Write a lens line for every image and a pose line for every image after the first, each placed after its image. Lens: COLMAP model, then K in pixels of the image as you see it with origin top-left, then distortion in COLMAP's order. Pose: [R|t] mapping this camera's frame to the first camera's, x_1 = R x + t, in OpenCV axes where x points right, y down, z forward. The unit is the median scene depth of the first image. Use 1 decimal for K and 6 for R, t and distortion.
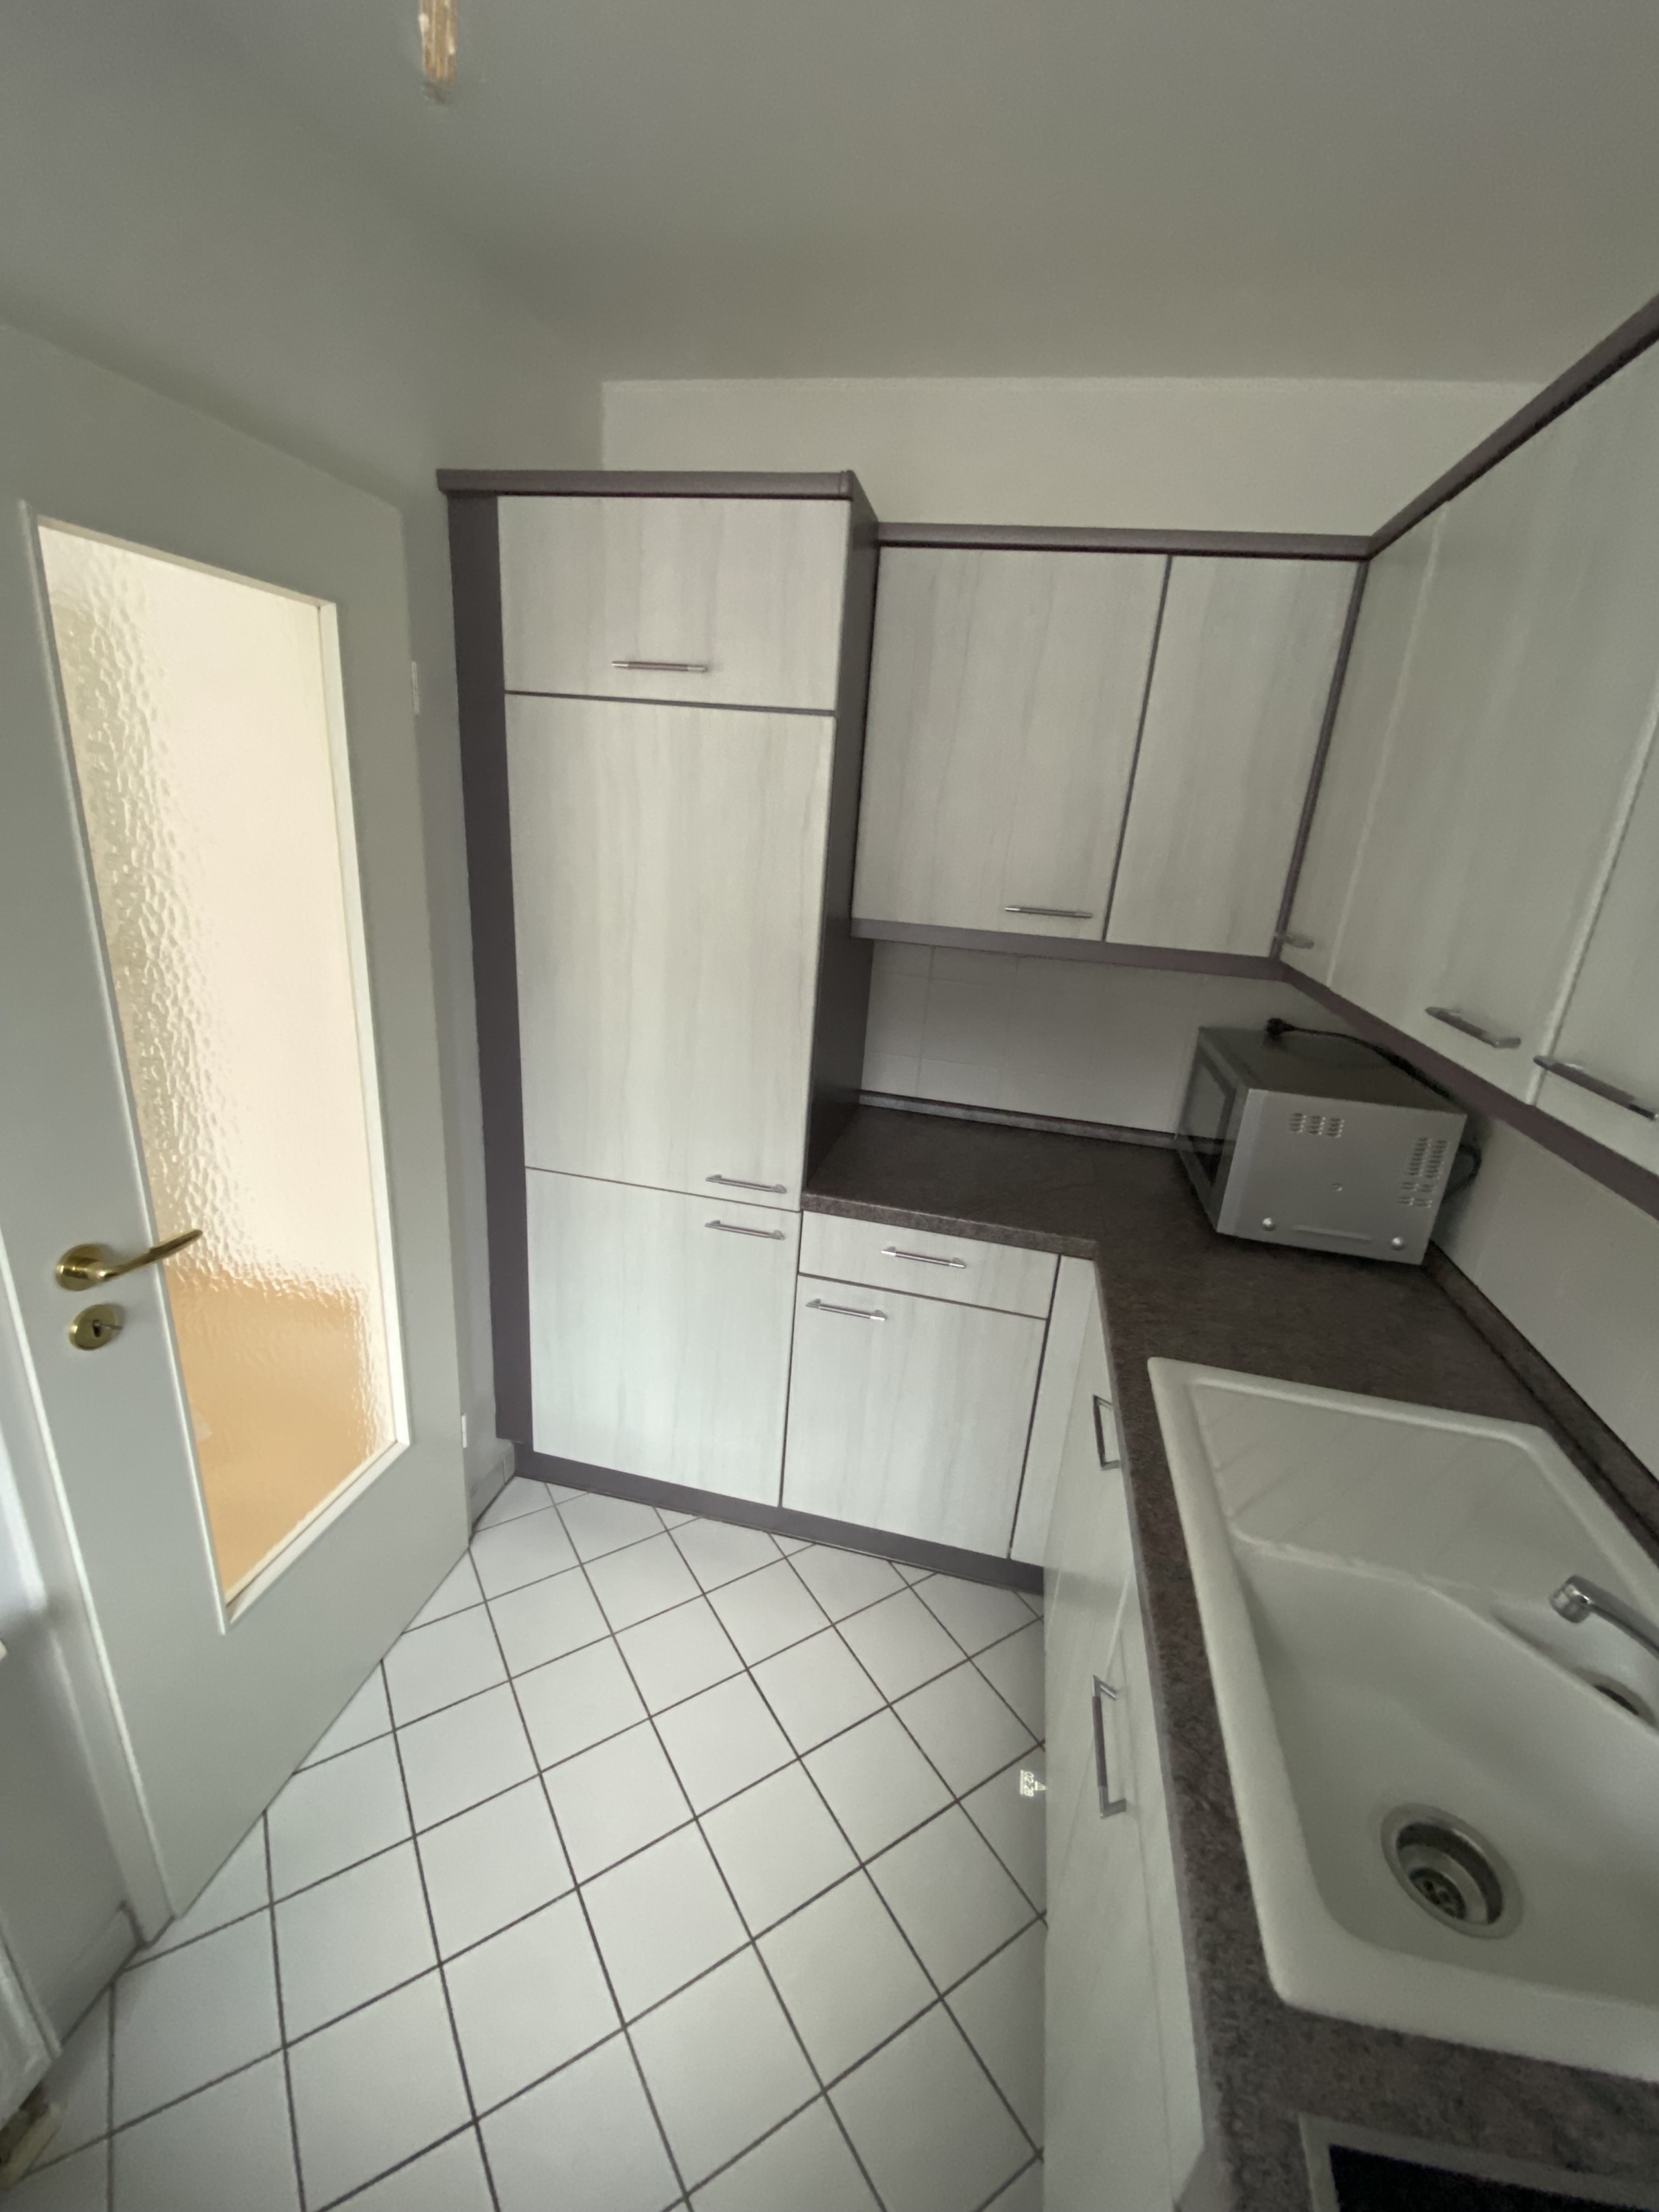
lens RADIAL K [[891.2, 0, 826.5], [0, 891.2, 1109.0], [0, 0, 1]] dist [-0.014572, -0.001994]
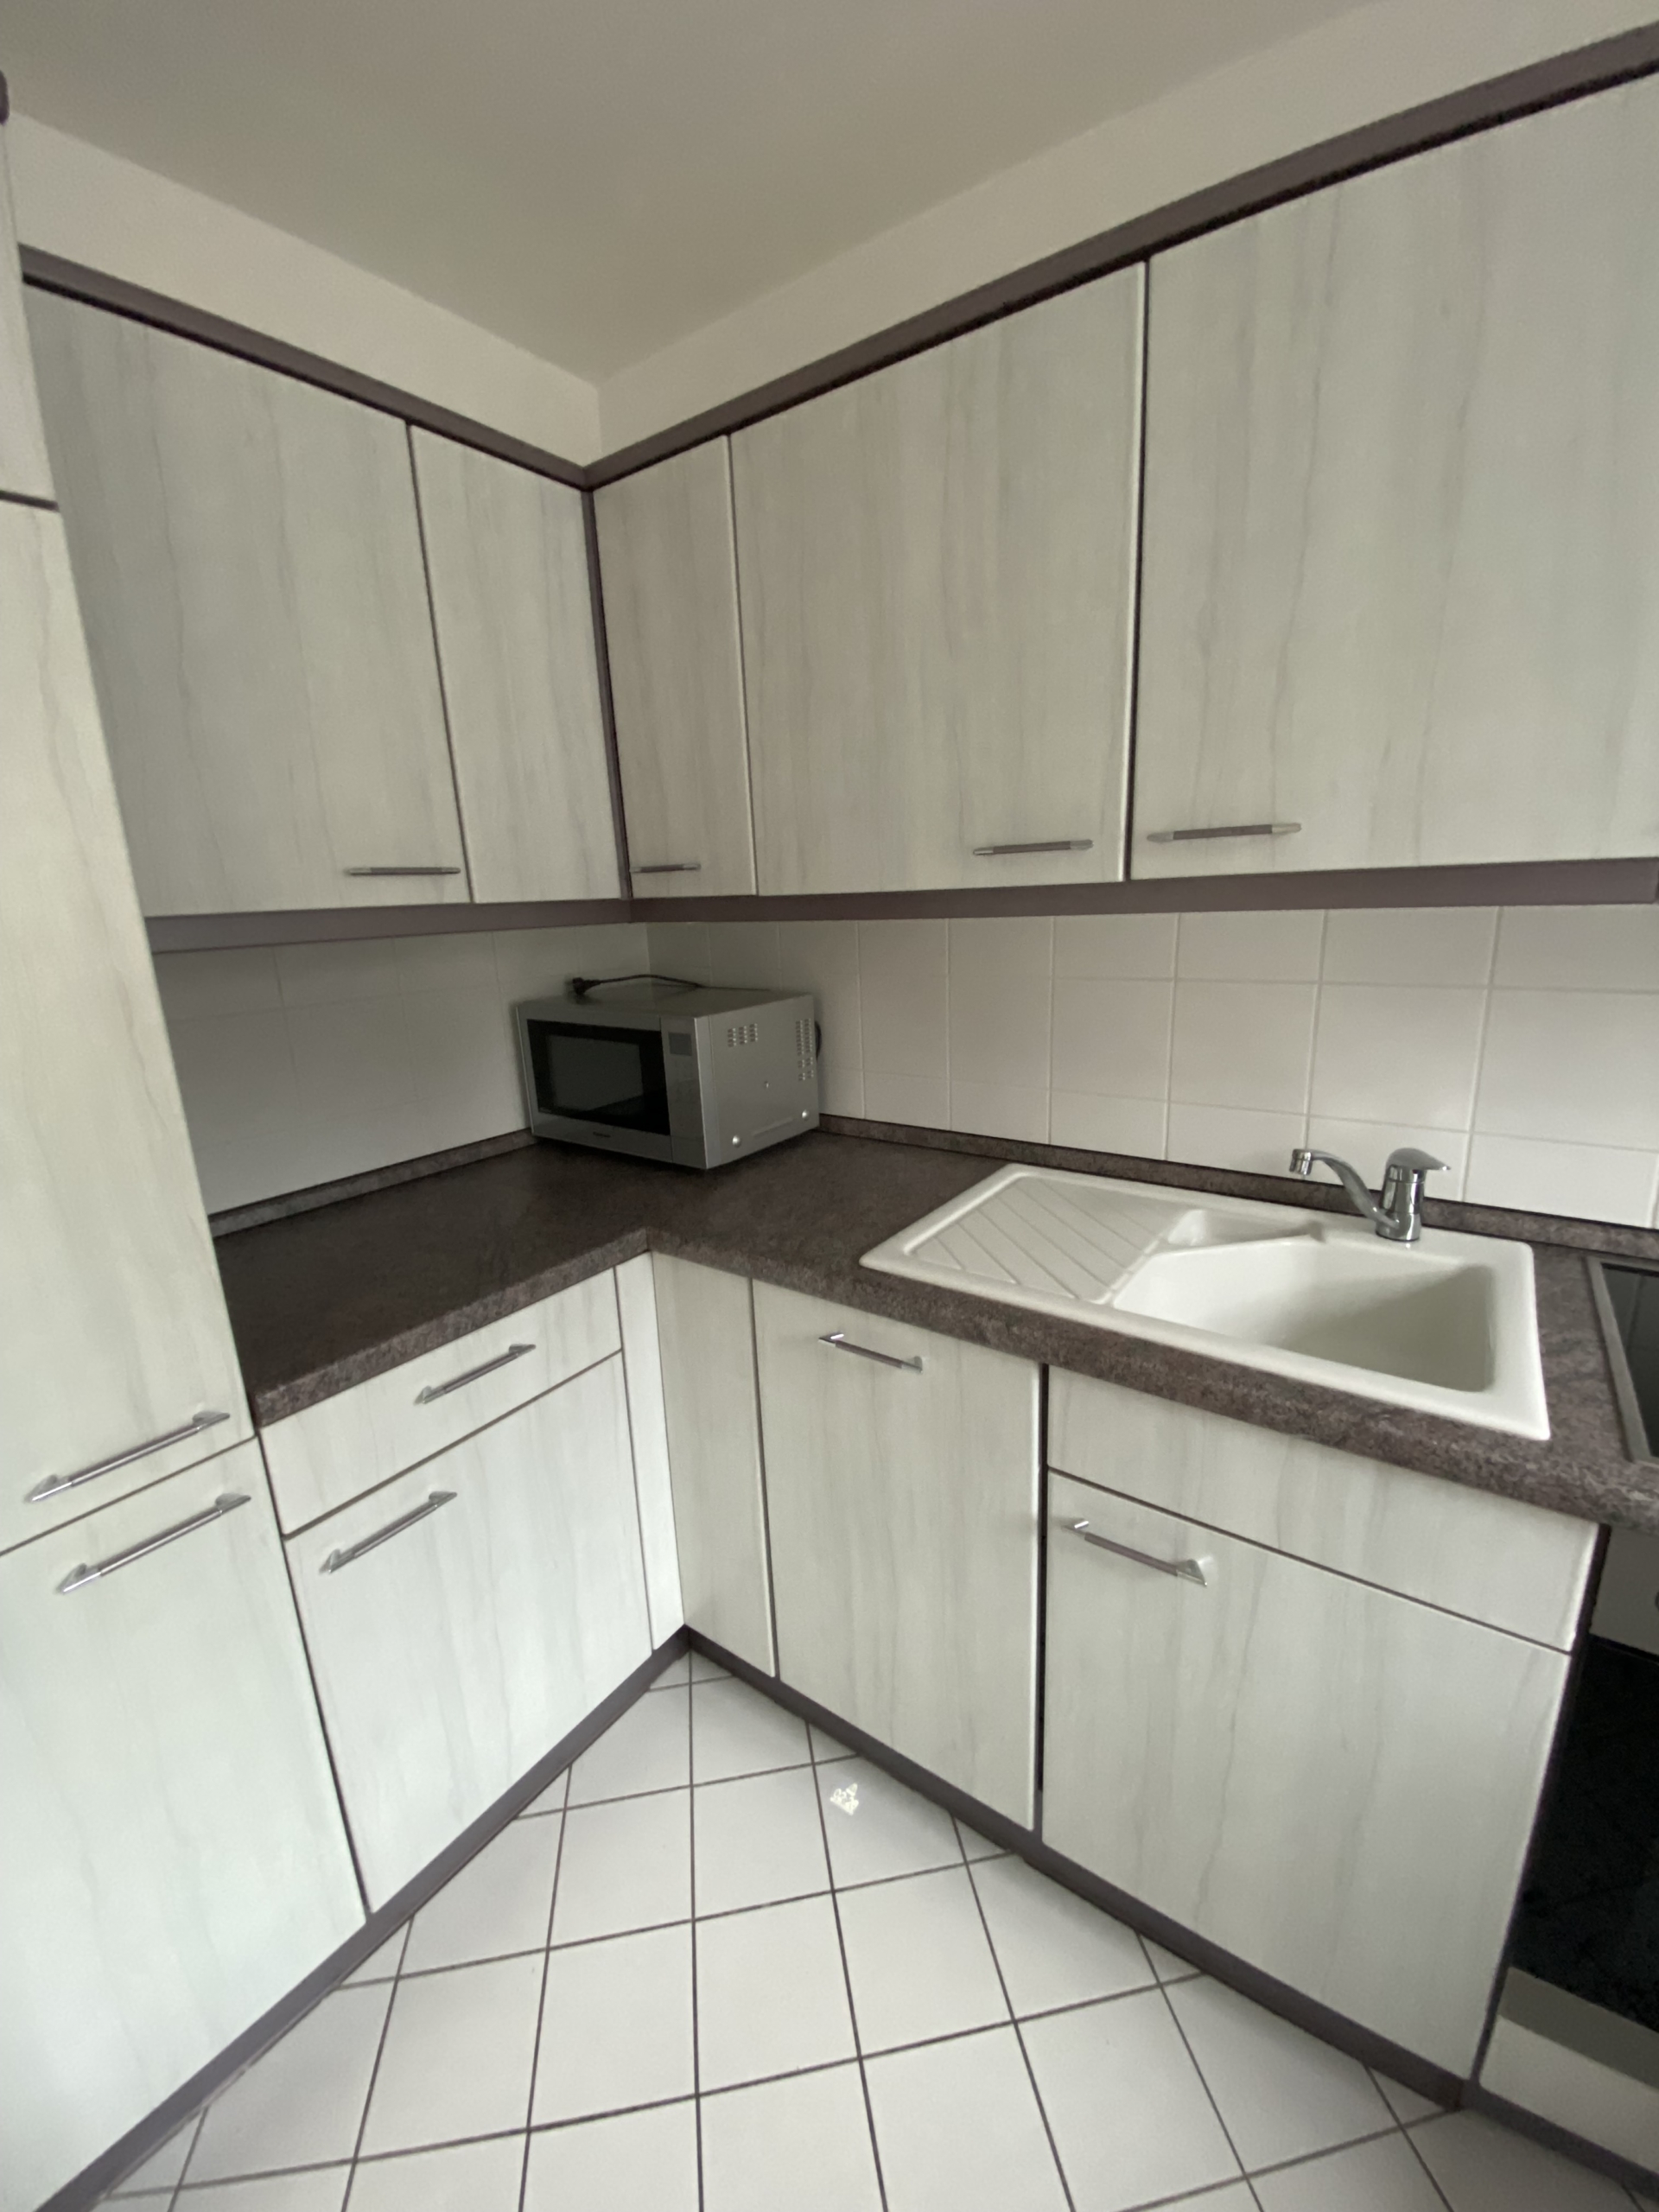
lens RADIAL K [[891.2, 0, 829.2], [0, 891.2, 1112.2], [0, 0, 1]] dist [-0.014572, -0.001994]
pose [[0.370448, -0.309475, 0.875782, -0.333299], [0.359311, 0.917207, 0.172128, -0.037925], [-0.856542, 0.250913, 0.450975, 0.411156]]
